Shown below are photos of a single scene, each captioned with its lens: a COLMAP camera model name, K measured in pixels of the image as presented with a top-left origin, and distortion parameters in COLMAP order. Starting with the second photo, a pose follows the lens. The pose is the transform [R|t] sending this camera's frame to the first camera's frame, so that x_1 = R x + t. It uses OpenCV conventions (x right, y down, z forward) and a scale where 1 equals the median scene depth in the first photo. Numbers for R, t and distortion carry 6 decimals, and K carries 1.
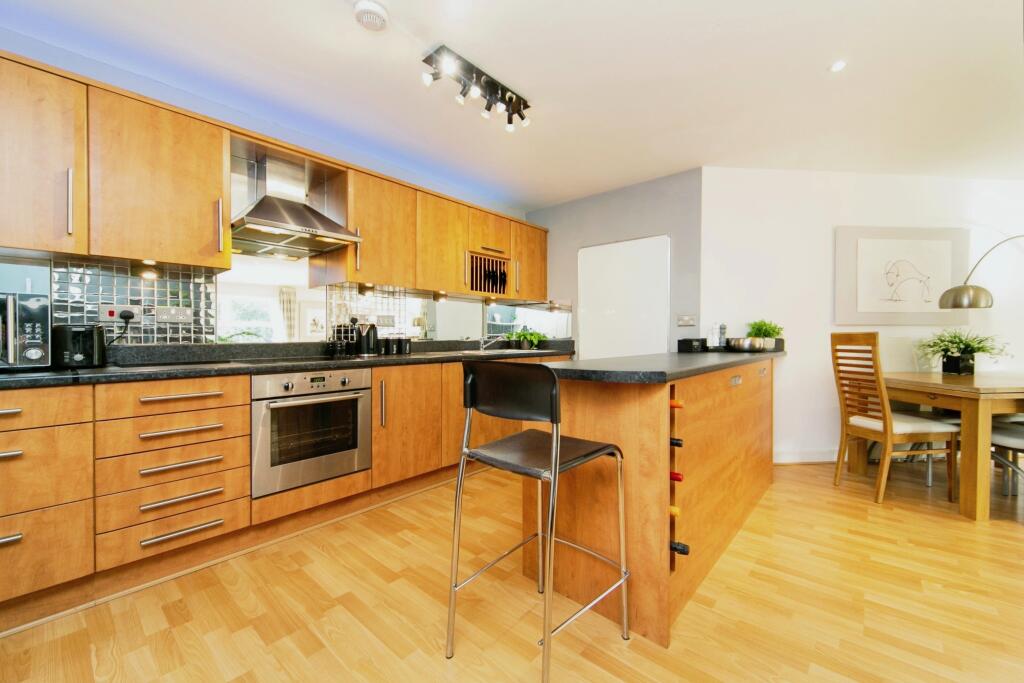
lens RADIAL K [[405.1, 0, 514.3], [0, 405.1, 333.9], [0, 0, 1]] dist [0.001542, 0.000382]
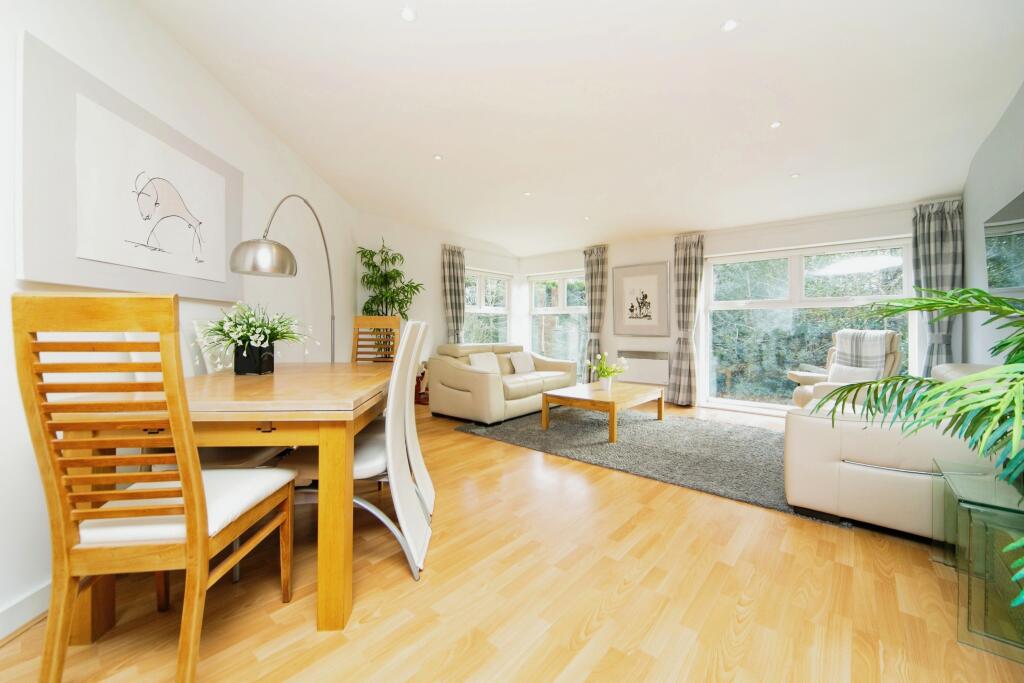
lens RADIAL K [[405.1, 0, 514.0], [0, 405.1, 333.7], [0, 0, 1]] dist [0.001542, 0.000382]
pose [[-0.018861, -0.013219, 0.999735, 0.423422], [-0.012954, 0.999832, 0.012976, 0.019456], [-0.999738, -0.012706, -0.019030, 0.575291]]
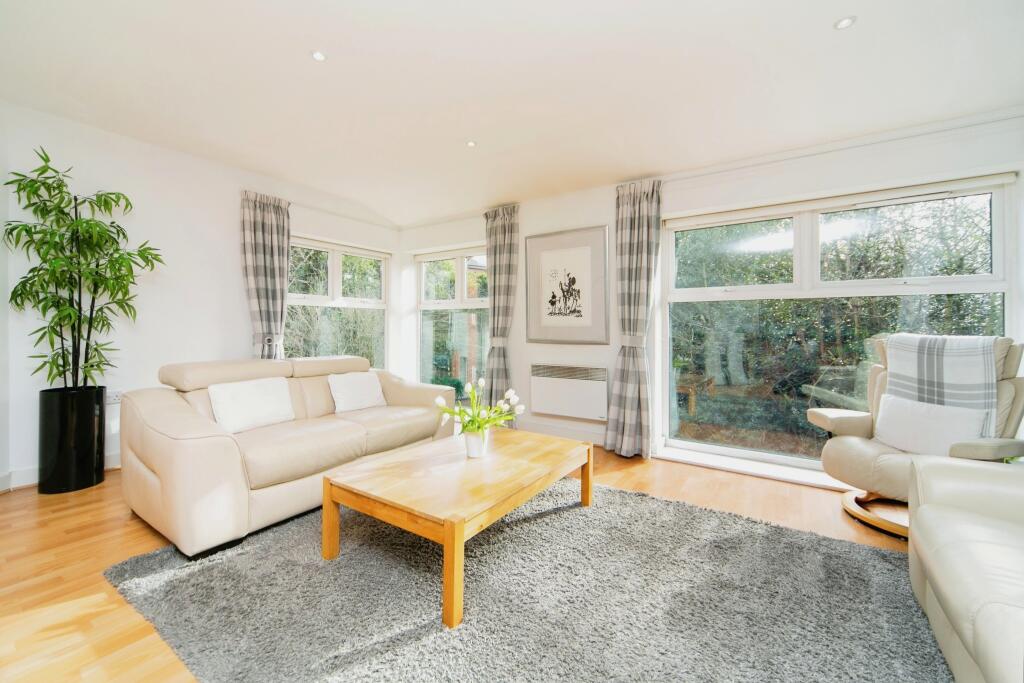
lens RADIAL K [[421.5, 0, 506.2], [0, 421.5, 335.8], [0, 0, 1]] dist [-0.000332, 0.000241]
pose [[-0.119314, -0.017679, 0.992699, 1.080492], [-0.012212, 0.999792, 0.016338, 0.007883], [-0.992782, -0.010173, -0.119505, 0.273020]]
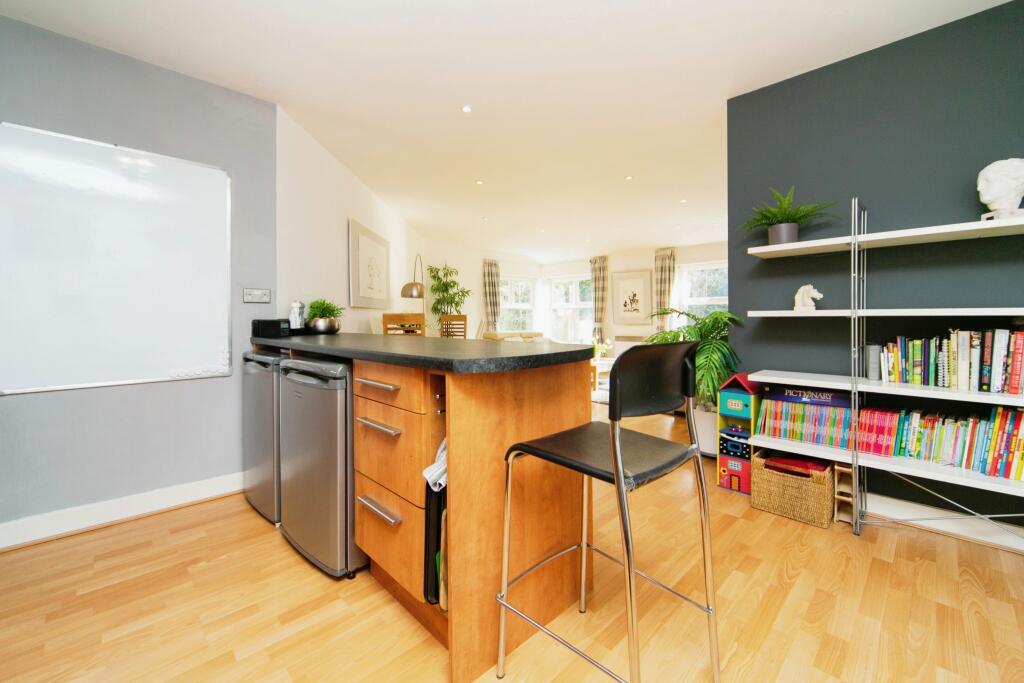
lens RADIAL K [[421.5, 0, 506.5], [0, 421.5, 321.7], [0, 0, 1]] dist [-0.000332, 0.000241]
pose [[0.071957, -0.007602, 0.997379, -0.372612], [-0.001885, 0.999968, 0.007758, 0.009363], [-0.997406, -0.002439, 0.071940, 0.536385]]
